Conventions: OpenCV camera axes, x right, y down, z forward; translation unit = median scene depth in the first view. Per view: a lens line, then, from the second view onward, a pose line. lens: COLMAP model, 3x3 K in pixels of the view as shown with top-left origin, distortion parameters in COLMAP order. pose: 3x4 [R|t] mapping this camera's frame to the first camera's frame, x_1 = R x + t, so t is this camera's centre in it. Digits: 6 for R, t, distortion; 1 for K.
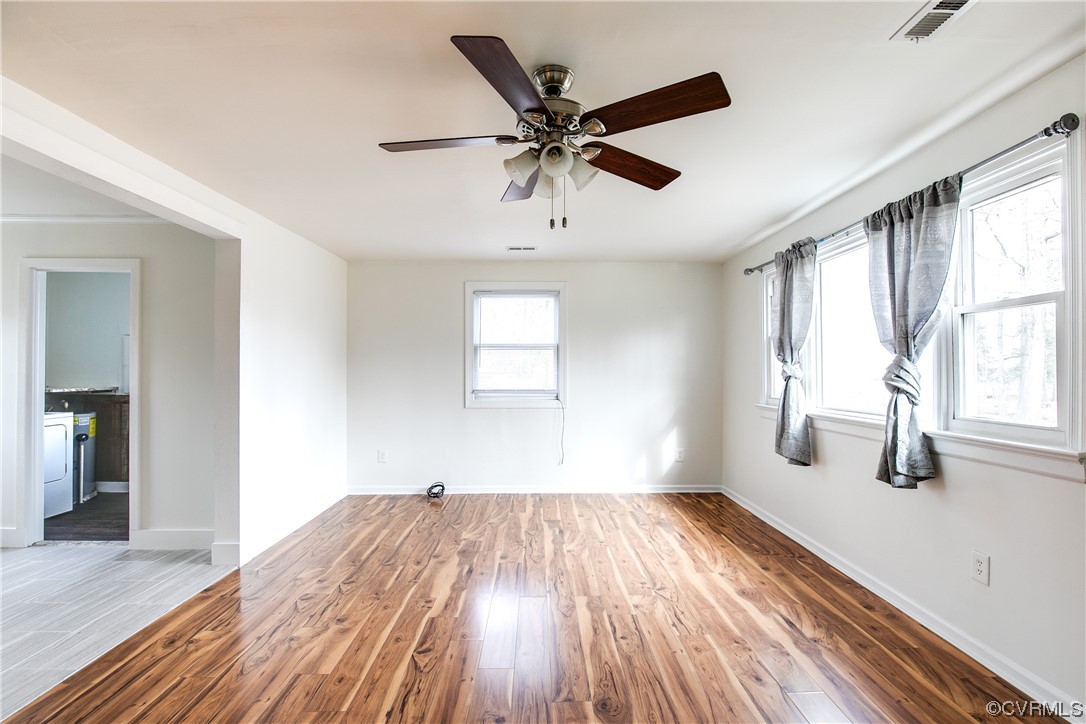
lens RADIAL K [[501.7, 0, 540.2], [0, 501.7, 373.4], [0, 0, 1]] dist [-0.034325, 0.006671]
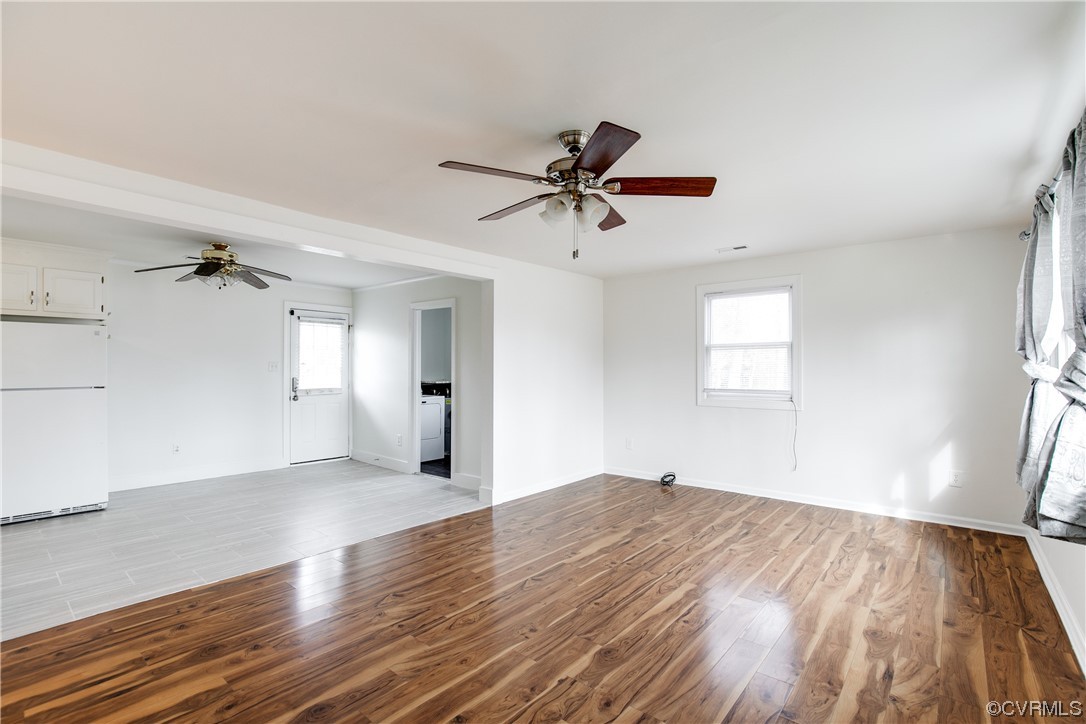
lens RADIAL K [[501.7, 0, 541.8], [0, 501.7, 369.9], [0, 0, 1]] dist [-0.034325, 0.006671]
pose [[0.750555, 0.001596, -0.660806, 0.451485], [-0.003453, 0.999993, -0.001507, -0.003489], [0.660799, 0.003413, 0.750555, -0.003384]]
